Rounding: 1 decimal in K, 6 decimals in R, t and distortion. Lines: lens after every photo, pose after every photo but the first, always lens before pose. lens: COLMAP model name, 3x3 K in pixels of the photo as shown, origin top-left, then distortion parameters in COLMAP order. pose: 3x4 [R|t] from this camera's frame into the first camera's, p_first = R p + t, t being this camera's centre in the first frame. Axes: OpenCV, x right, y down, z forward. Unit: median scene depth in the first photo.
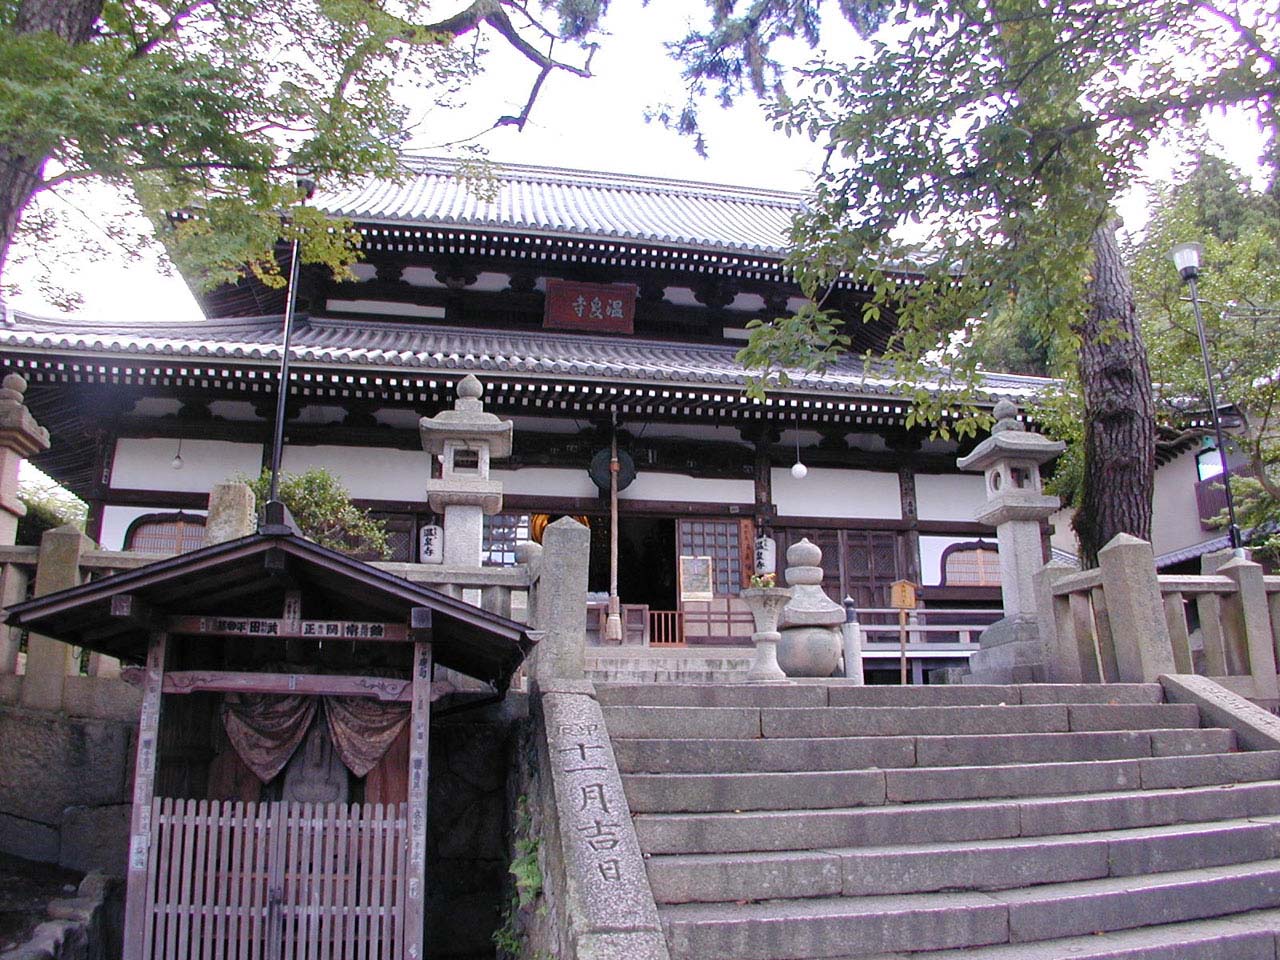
lens RADIAL K [[987.9, 0, 640.0], [0, 987.9, 480.0], [0, 0, 1]] dist [-0.200200, 0.081018]
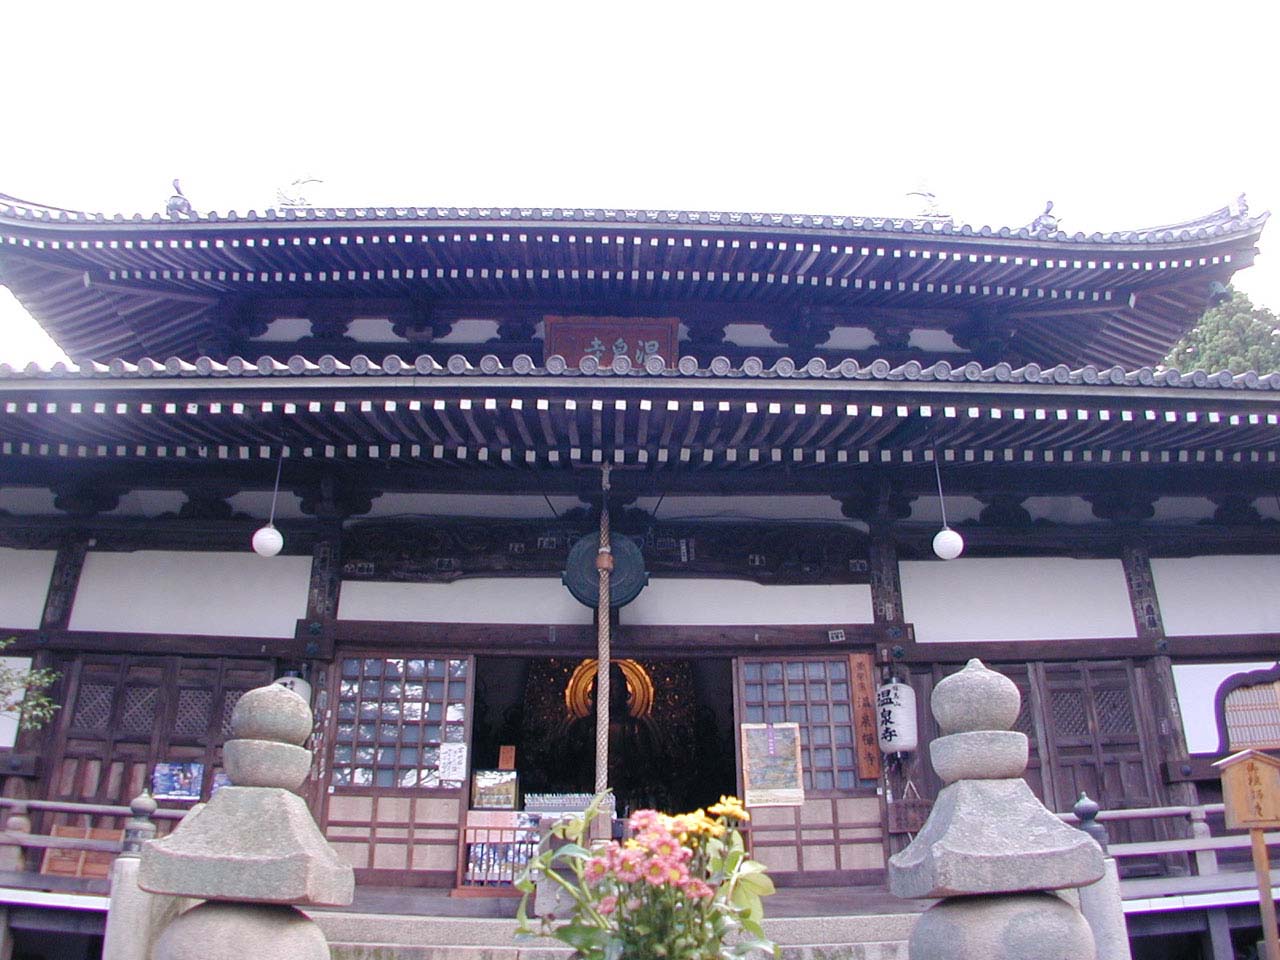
lens RADIAL K [[987.9, 0, 640.0], [0, 987.9, 480.0], [0, 0, 1]] dist [-0.200200, 0.081018]
pose [[0.988278, -0.064591, -0.138327, 0.067359], [0.038924, 0.982750, -0.180796, 0.038444], [0.147619, 0.173293, 0.973744, 0.429978]]
